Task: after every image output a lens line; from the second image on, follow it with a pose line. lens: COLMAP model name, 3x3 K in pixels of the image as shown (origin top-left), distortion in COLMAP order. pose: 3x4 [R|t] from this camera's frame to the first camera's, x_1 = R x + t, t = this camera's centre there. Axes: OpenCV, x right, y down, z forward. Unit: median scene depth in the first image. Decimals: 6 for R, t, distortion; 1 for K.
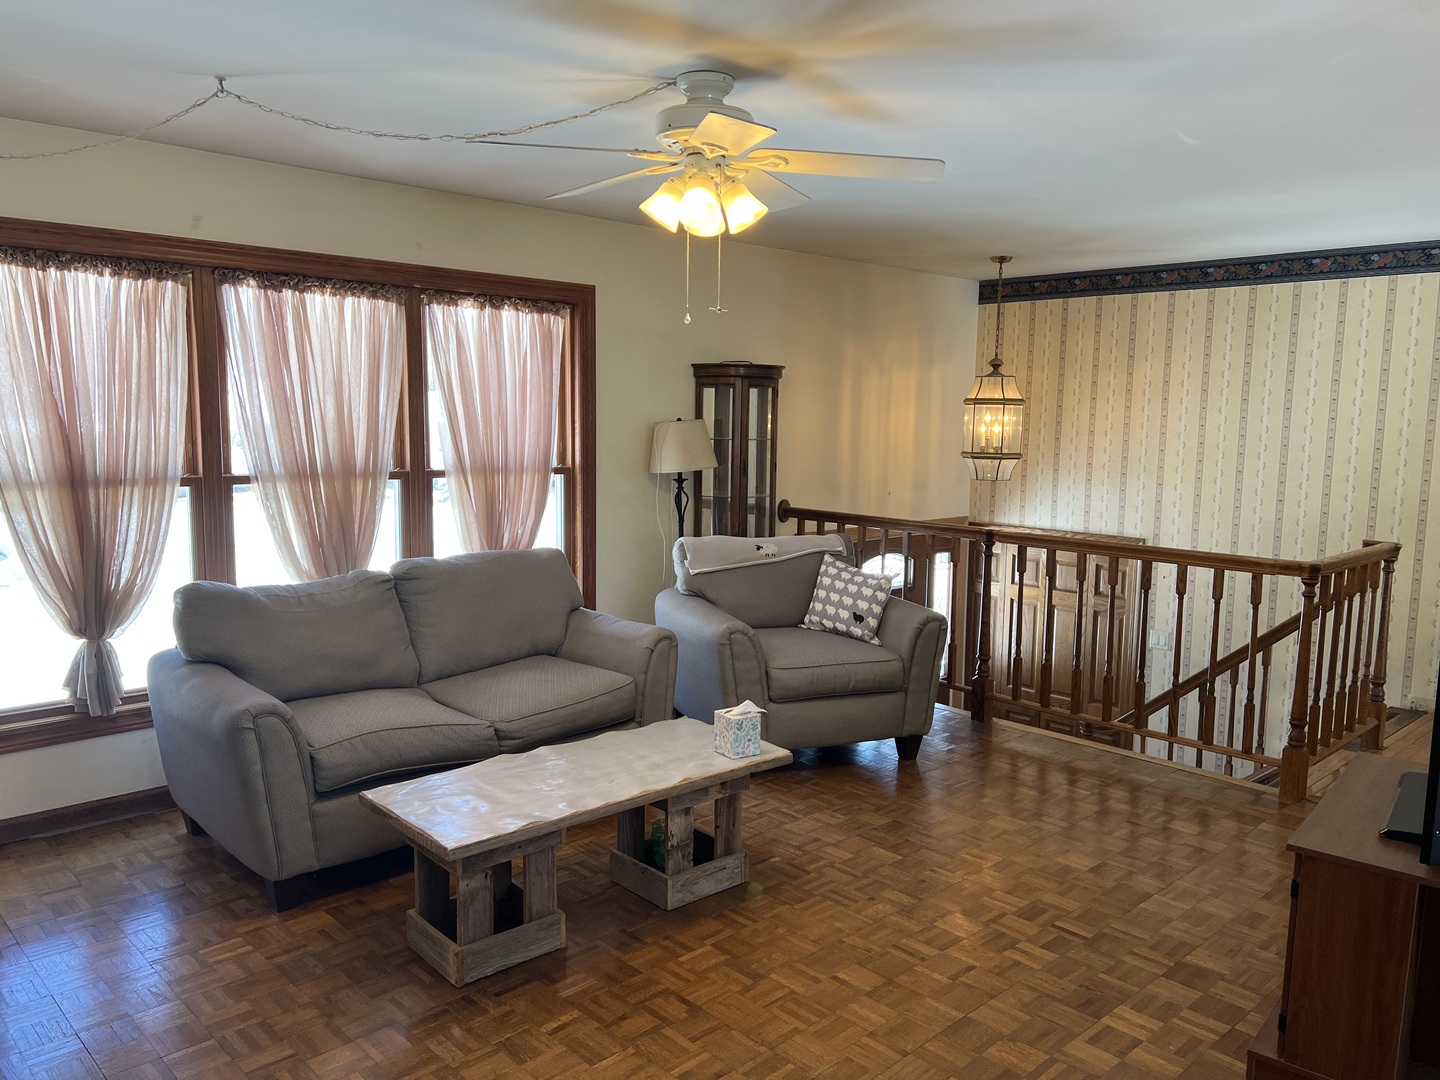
lens RADIAL K [[1054.7, 0, 718.0], [0, 1054.7, 568.4], [0, 0, 1]] dist [-0.001641, -0.002571]
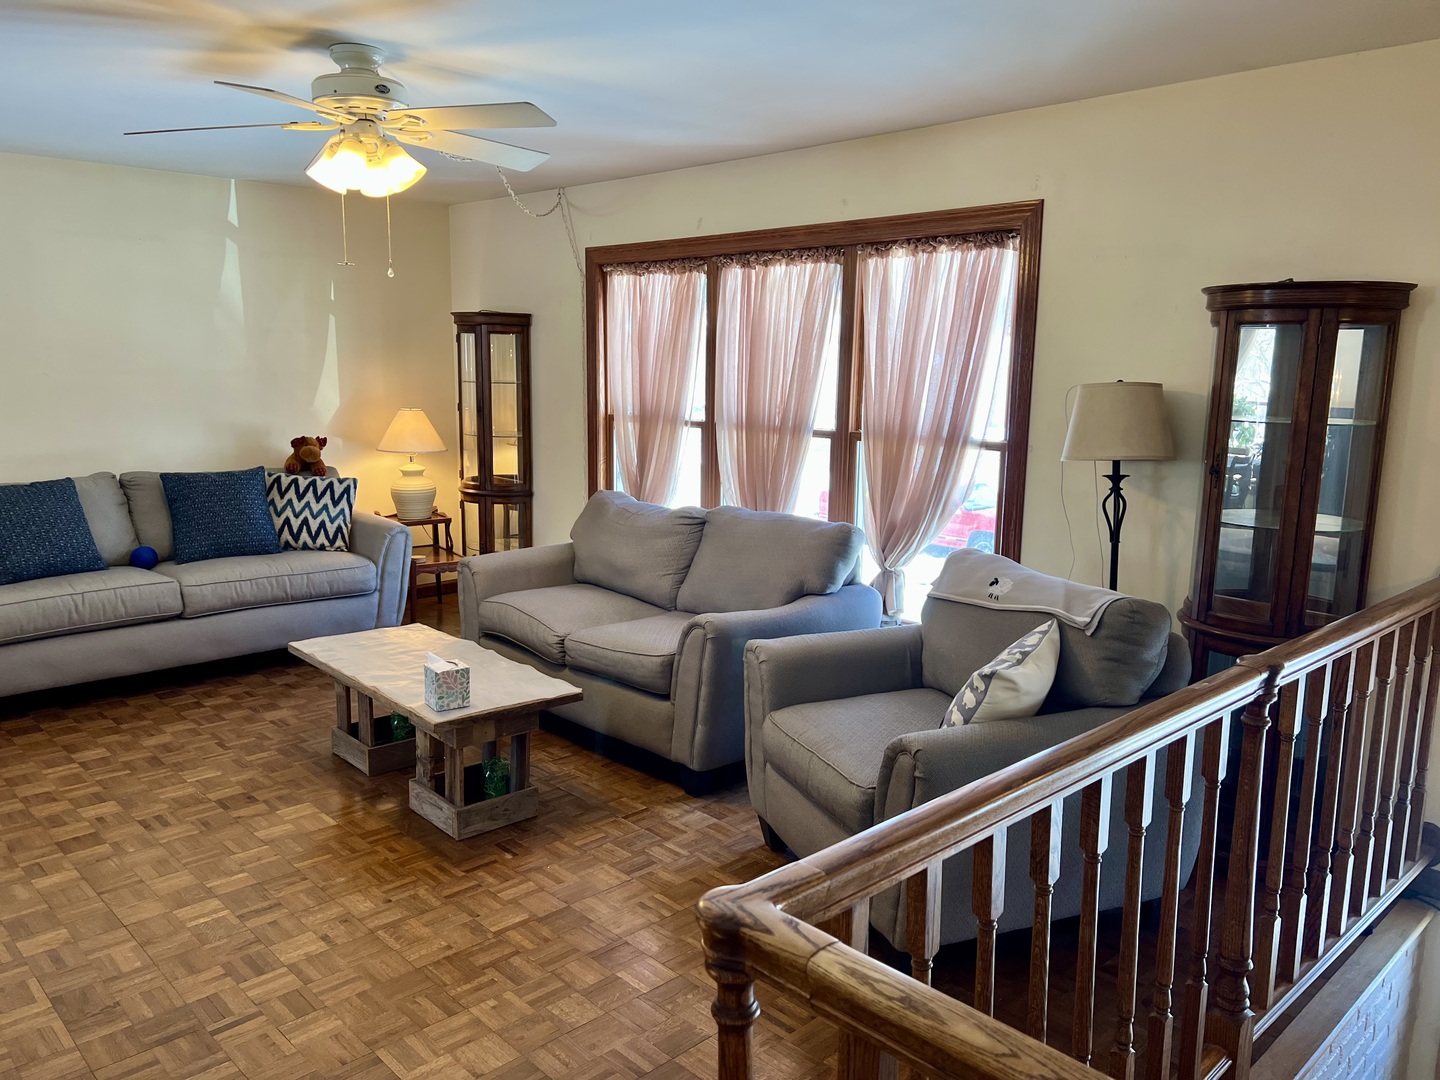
lens RADIAL K [[1087.9, 0, 720.0], [0, 1087.9, 540.0], [0, 0, 1]] dist [0.060257, -0.077078]
pose [[0.018200, 0.142319, -0.989653, 0.788219], [-0.162351, 0.977102, 0.137528, -0.121615], [0.986565, 0.158169, 0.040889, 0.916816]]
